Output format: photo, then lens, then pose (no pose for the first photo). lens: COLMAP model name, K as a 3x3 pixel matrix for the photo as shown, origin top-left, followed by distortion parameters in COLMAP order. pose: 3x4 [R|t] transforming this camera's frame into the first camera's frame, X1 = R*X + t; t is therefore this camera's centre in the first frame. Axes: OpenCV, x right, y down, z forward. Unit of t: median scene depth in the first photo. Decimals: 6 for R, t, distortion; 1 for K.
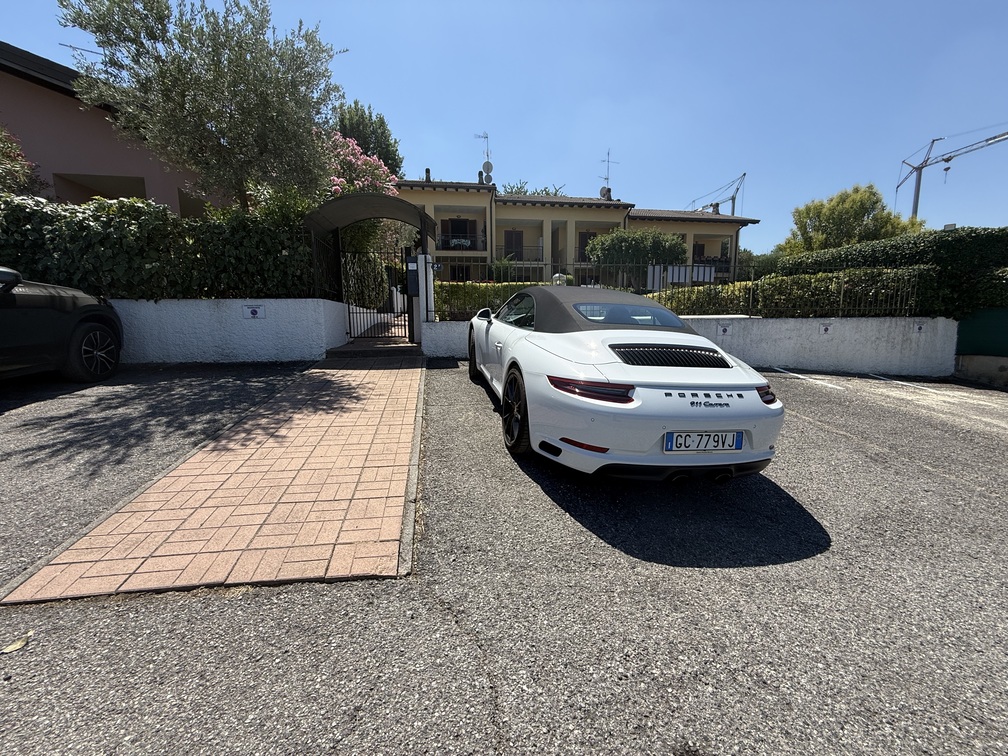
lens RADIAL K [[404.5, 0, 502.4], [0, 404.5, 375.6], [0, 0, 1]] dist [-0.001078, 0.000909]
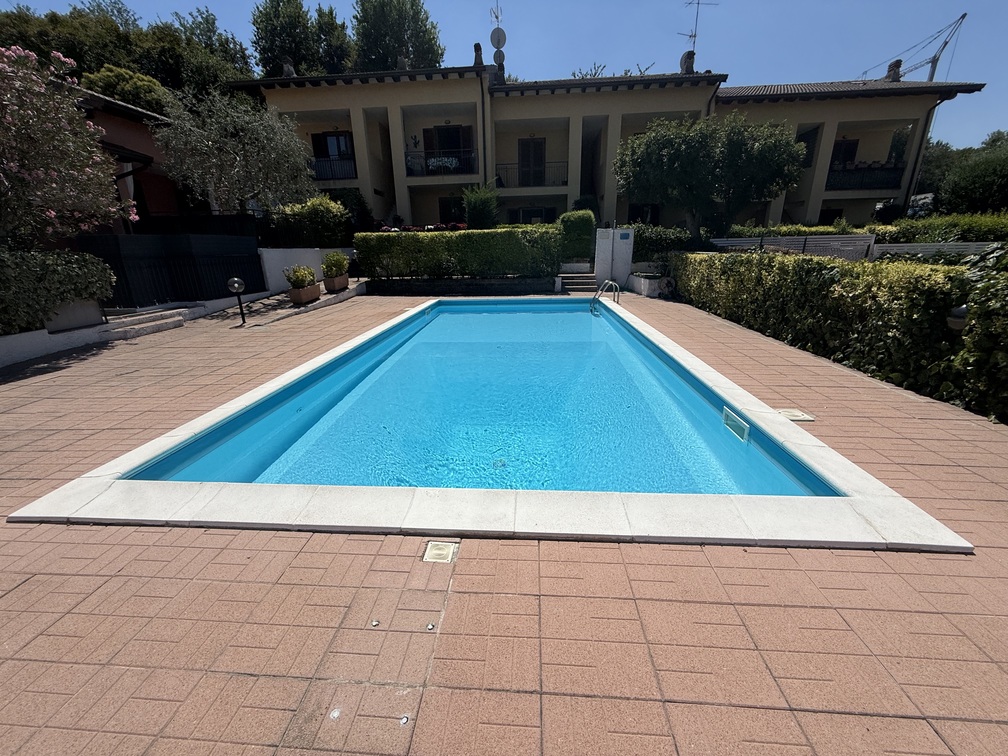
lens RADIAL K [[404.5, 0, 502.2], [0, 404.5, 379.4], [0, 0, 1]] dist [-0.001078, 0.000909]
pose [[0.972151, 0.060772, -0.226337, 0.157280], [-0.017908, 0.982232, 0.186817, -0.085874], [0.233668, -0.177561, 0.955966, 0.264426]]
